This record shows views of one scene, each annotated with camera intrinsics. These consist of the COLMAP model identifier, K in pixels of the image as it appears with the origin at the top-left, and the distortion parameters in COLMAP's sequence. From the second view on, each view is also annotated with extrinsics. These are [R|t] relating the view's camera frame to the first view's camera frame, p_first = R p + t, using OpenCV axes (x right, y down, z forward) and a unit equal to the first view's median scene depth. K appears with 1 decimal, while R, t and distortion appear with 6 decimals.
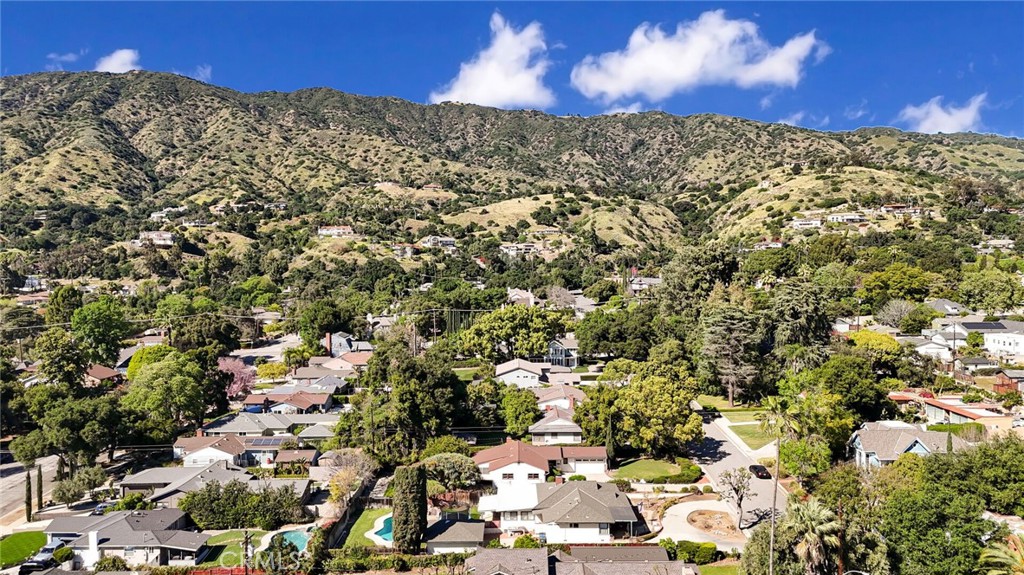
lens RADIAL K [[755.8, 0, 512.0], [0, 755.8, 287.5], [0, 0, 1]] dist [0.063865, -0.058305]
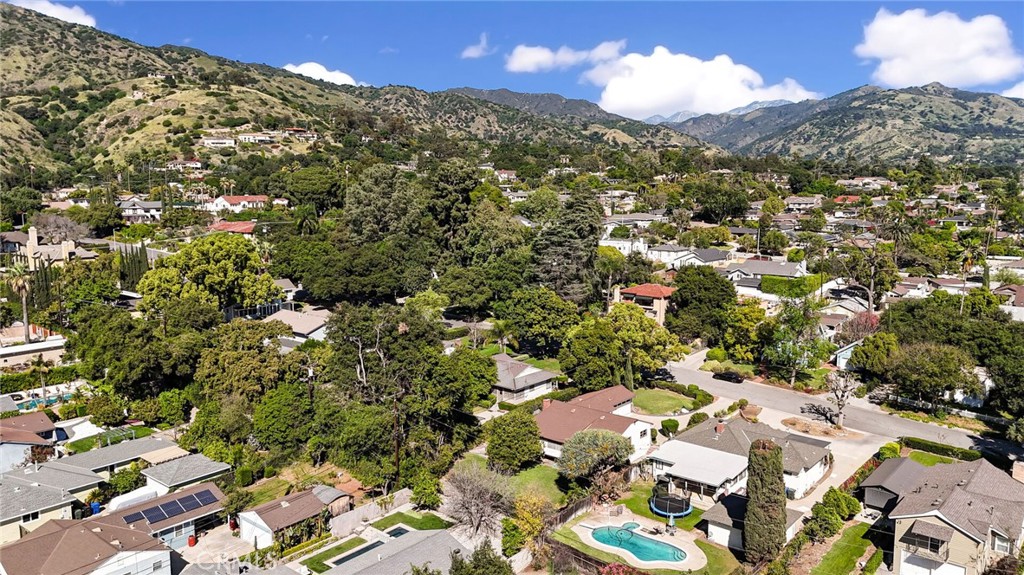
lens RADIAL K [[755.8, 0, 512.0], [0, 755.8, 287.5], [0, 0, 1]] dist [0.063865, -0.058305]
pose [[0.639743, -0.100480, 0.761993, -0.272520], [0.023958, 0.993543, 0.110900, -0.002472], [-0.768215, -0.052691, 0.638019, 0.234728]]
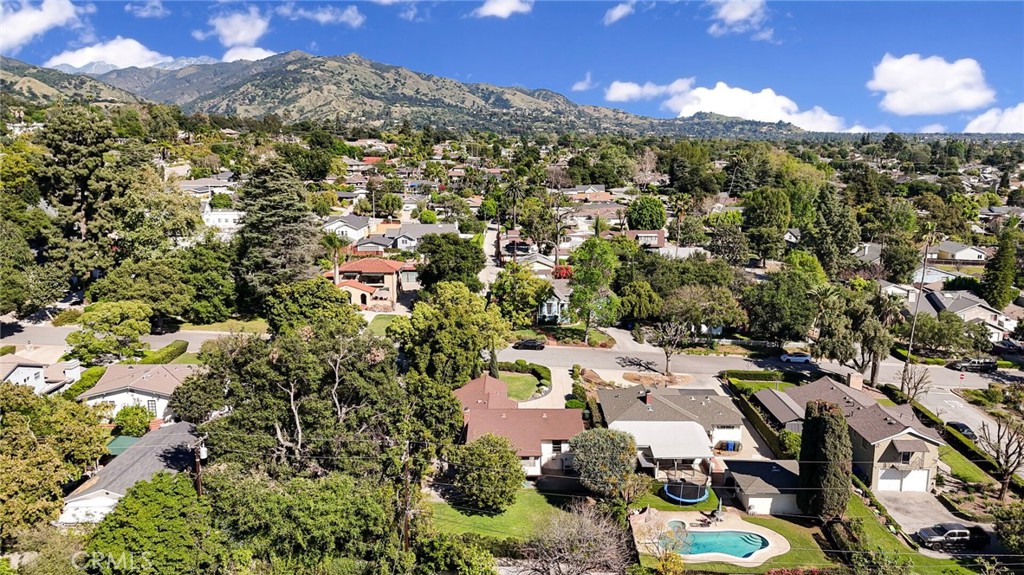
lens RADIAL K [[755.8, 0, 512.0], [0, 755.8, 287.5], [0, 0, 1]] dist [0.063865, -0.058305]
pose [[-0.002329, -0.182047, 0.983287, -0.274829], [0.037541, 0.982581, 0.182005, -0.009162], [-0.999292, 0.037338, 0.004546, 0.421855]]
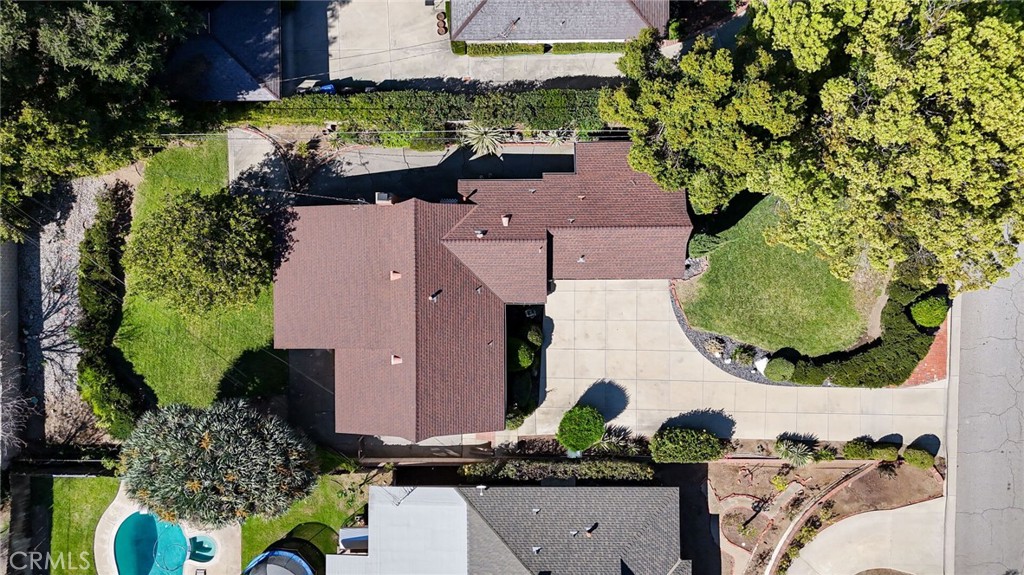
lens RADIAL K [[755.8, 0, 512.0], [0, 755.8, 287.5], [0, 0, 1]] dist [0.063865, -0.058305]
pose [[0.999966, -0.008114, -0.001257, 0.021188], [0.001458, 0.024770, 0.999692, -0.047652], [-0.008081, -0.999660, 0.024781, 0.422383]]
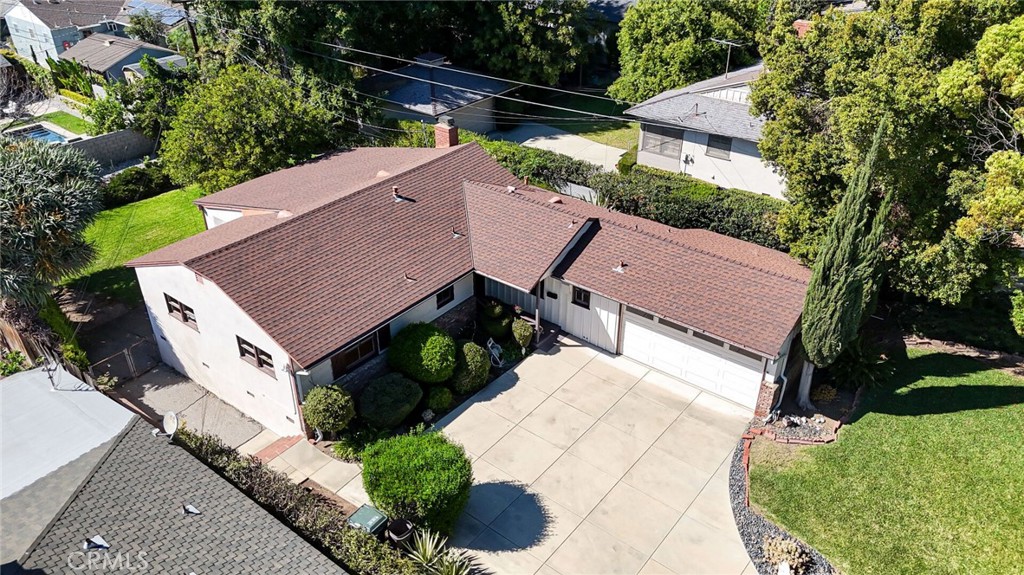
lens RADIAL K [[755.8, 0, 512.0], [0, 755.8, 287.5], [0, 0, 1]] dist [0.063865, -0.058305]
pose [[0.787388, 0.324942, -0.523864, 0.069679], [-0.028355, 0.867987, 0.495776, 0.054273], [0.615806, -0.375514, 0.692656, 0.364161]]
